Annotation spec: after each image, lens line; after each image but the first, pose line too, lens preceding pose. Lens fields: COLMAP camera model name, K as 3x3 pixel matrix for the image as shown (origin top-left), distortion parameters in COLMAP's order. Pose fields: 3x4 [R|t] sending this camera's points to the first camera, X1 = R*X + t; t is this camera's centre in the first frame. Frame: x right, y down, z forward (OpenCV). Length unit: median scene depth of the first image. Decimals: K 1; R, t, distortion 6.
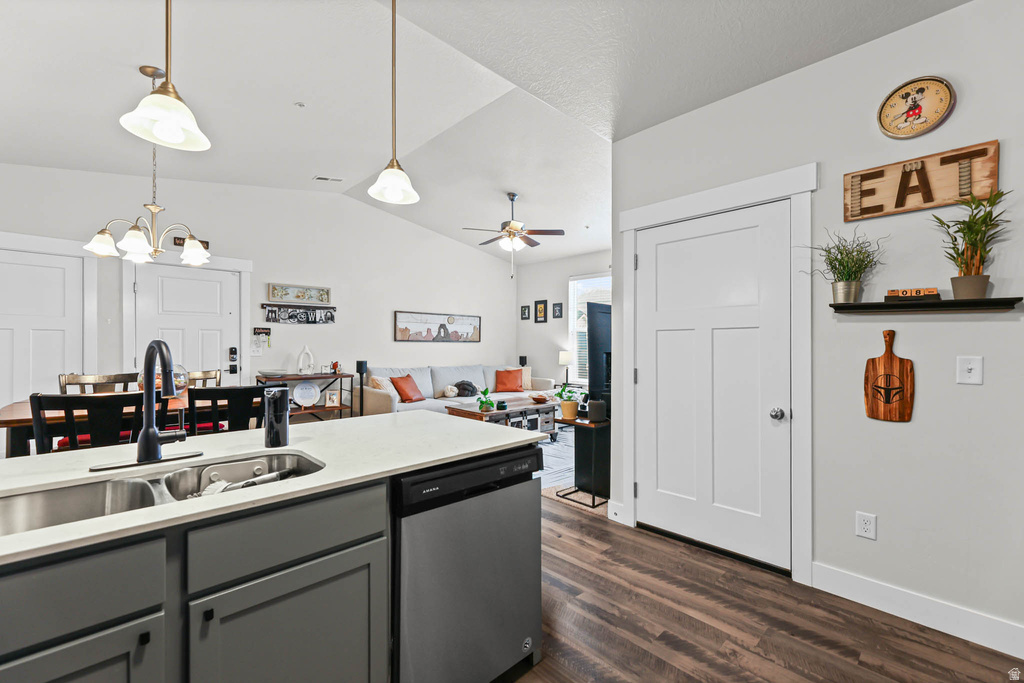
lens RADIAL K [[432.4, 0, 510.9], [0, 432.4, 352.6], [0, 0, 1]] dist [-0.043225, 0.000019]
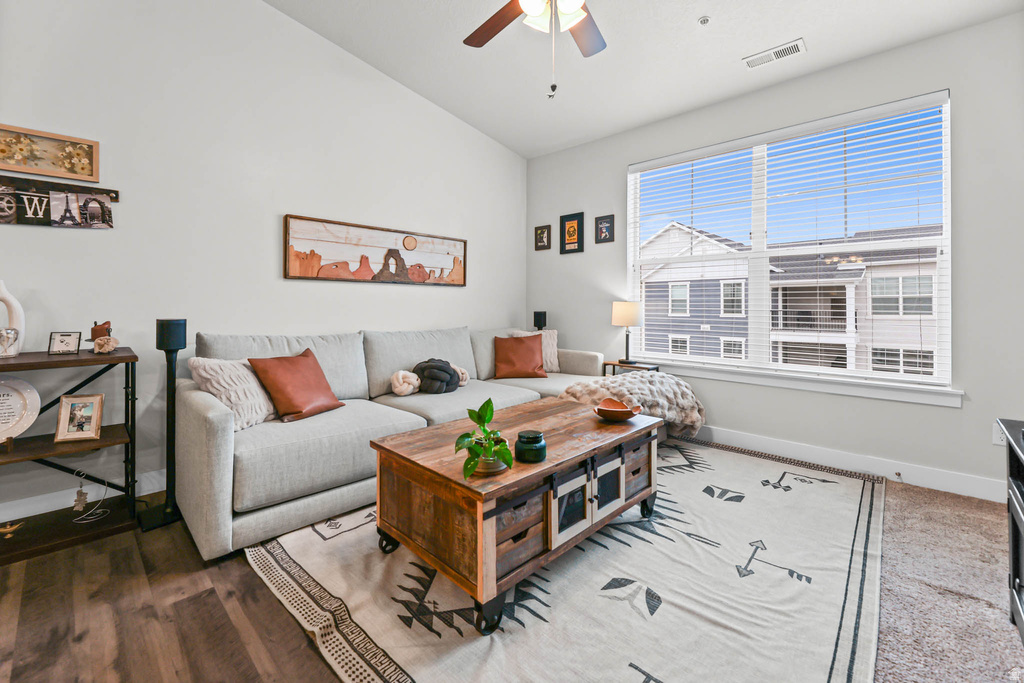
lens RADIAL K [[430.7, 0, 513.1], [0, 430.7, 305.3], [0, 0, 1]] dist [0.000923, 0.000062]
pose [[0.999207, -0.003627, 0.039646, -0.034365], [0.004519, 0.999739, -0.022410, 0.013838], [-0.039554, 0.022571, 0.998962, 0.479621]]
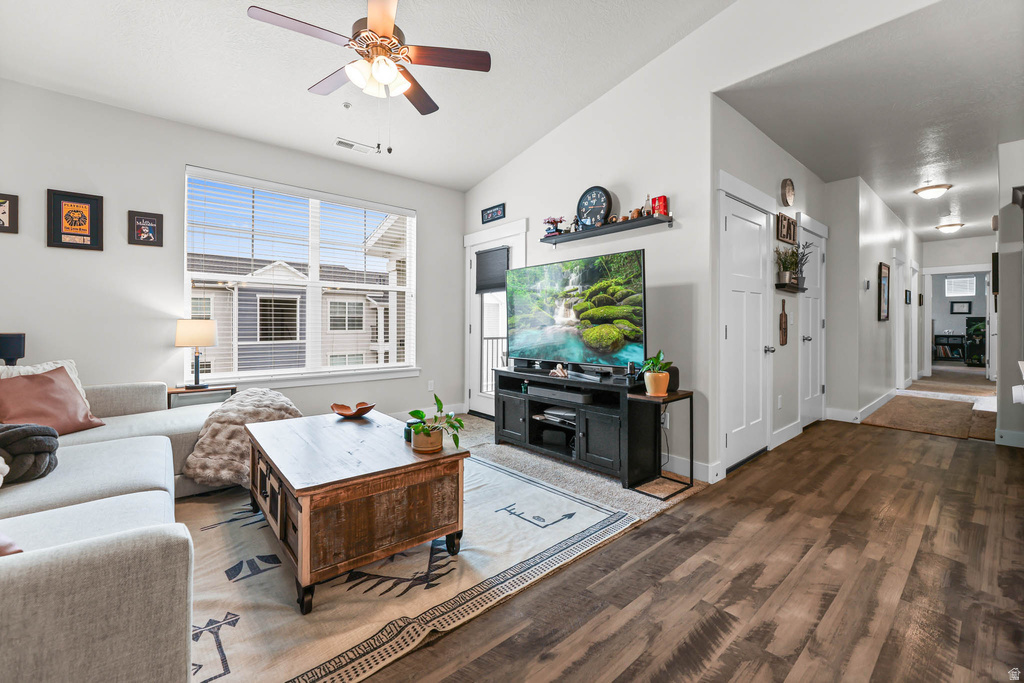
lens RADIAL K [[432.1, 0, 513.1], [0, 432.1, 322.0], [0, 0, 1]] dist [0.000379, 0.000020]
pose [[0.042035, -0.001155, 0.999115, -0.345177], [0.020801, 0.999784, 0.000281, 0.007764], [-0.998900, 0.020771, 0.042050, 0.639888]]
